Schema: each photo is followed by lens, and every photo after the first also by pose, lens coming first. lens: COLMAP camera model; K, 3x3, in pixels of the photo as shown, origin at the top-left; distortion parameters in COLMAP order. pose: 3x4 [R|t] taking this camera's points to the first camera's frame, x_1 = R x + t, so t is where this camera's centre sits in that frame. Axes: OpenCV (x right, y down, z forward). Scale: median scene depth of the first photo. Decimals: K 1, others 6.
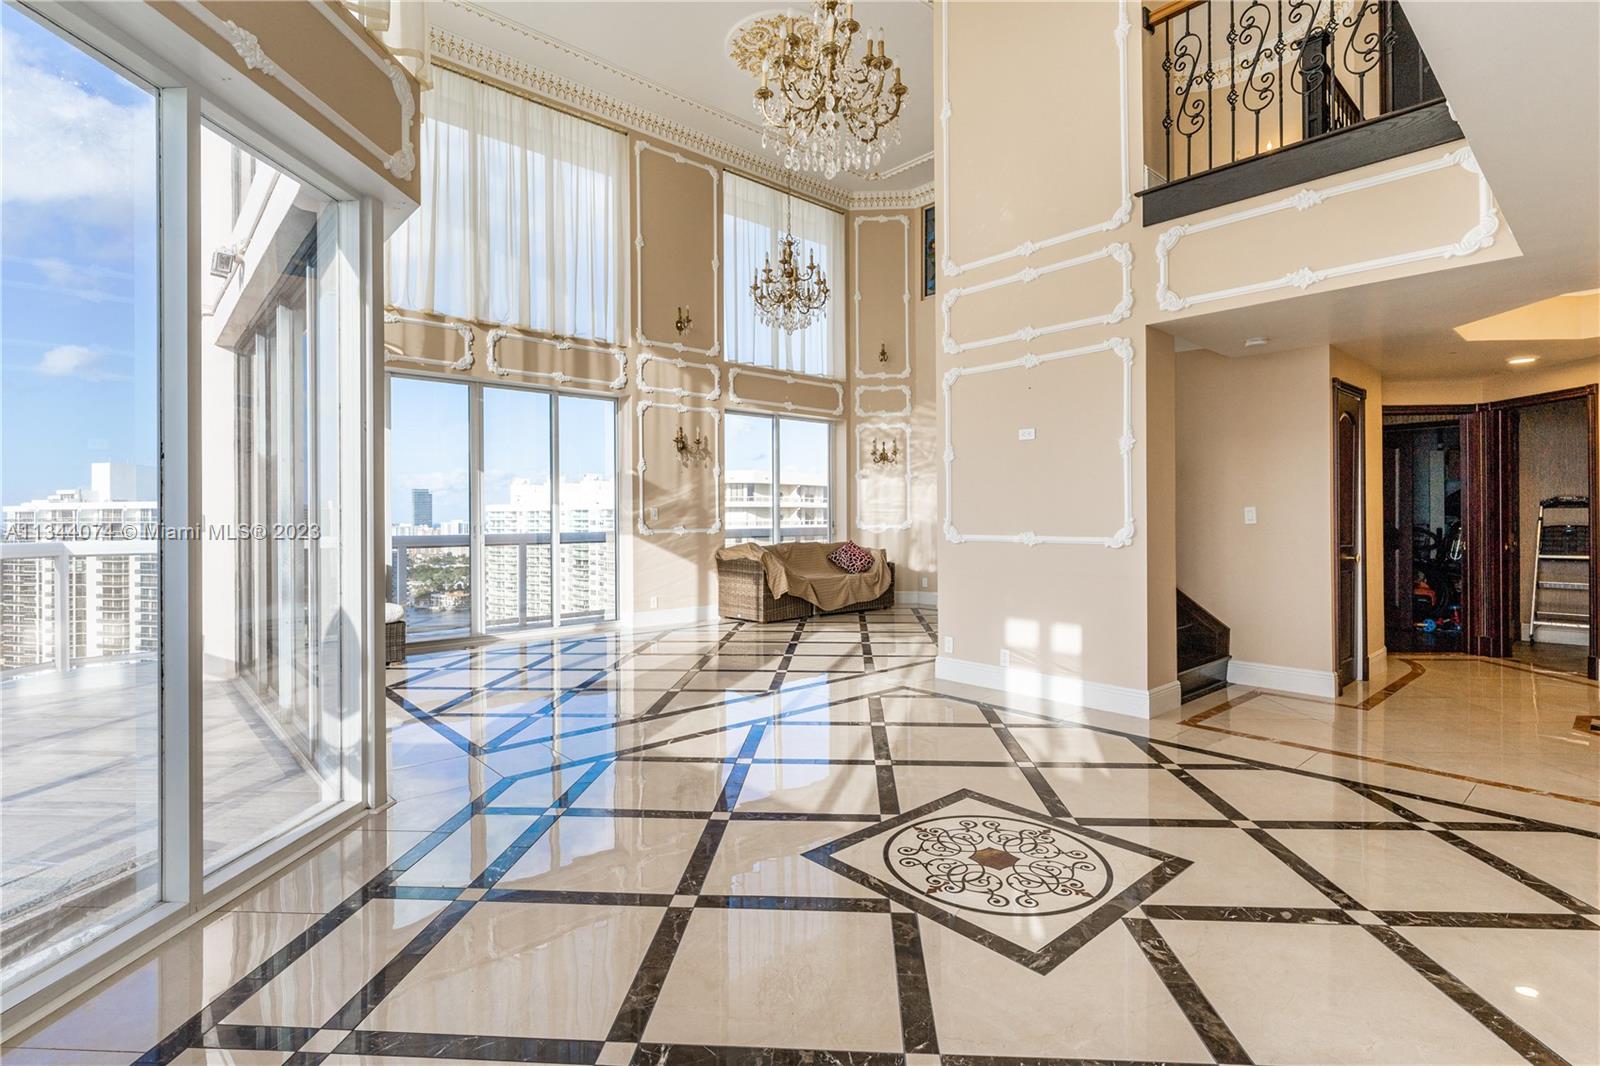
lens RADIAL K [[762.0, 0, 791.1], [0, 762.0, 511.7], [0, 0, 1]] dist [0.006895, -0.001035]
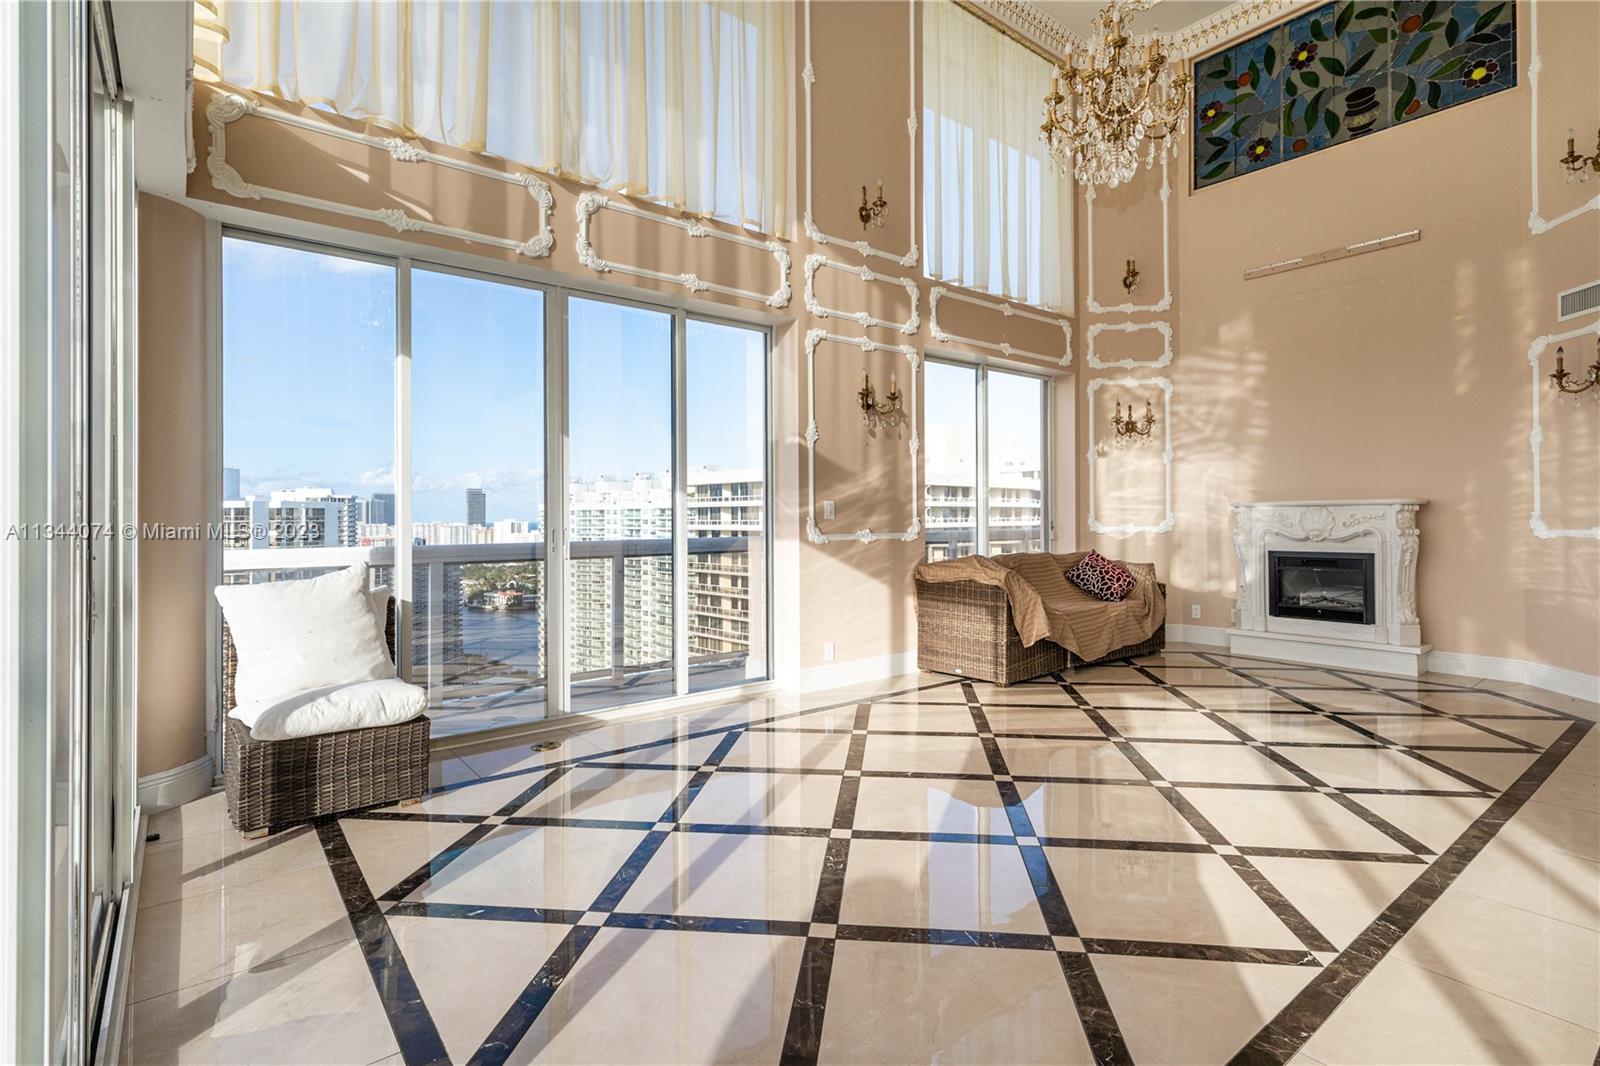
lens RADIAL K [[759.4, 0, 803.2], [0, 759.4, 507.4], [0, 0, 1]] dist [0.000864, -0.000623]
pose [[0.999065, -0.002557, -0.043153, -0.167662], [0.002388, 0.999989, -0.003969, 0.002848], [0.043163, 0.003862, 0.999061, 0.358265]]
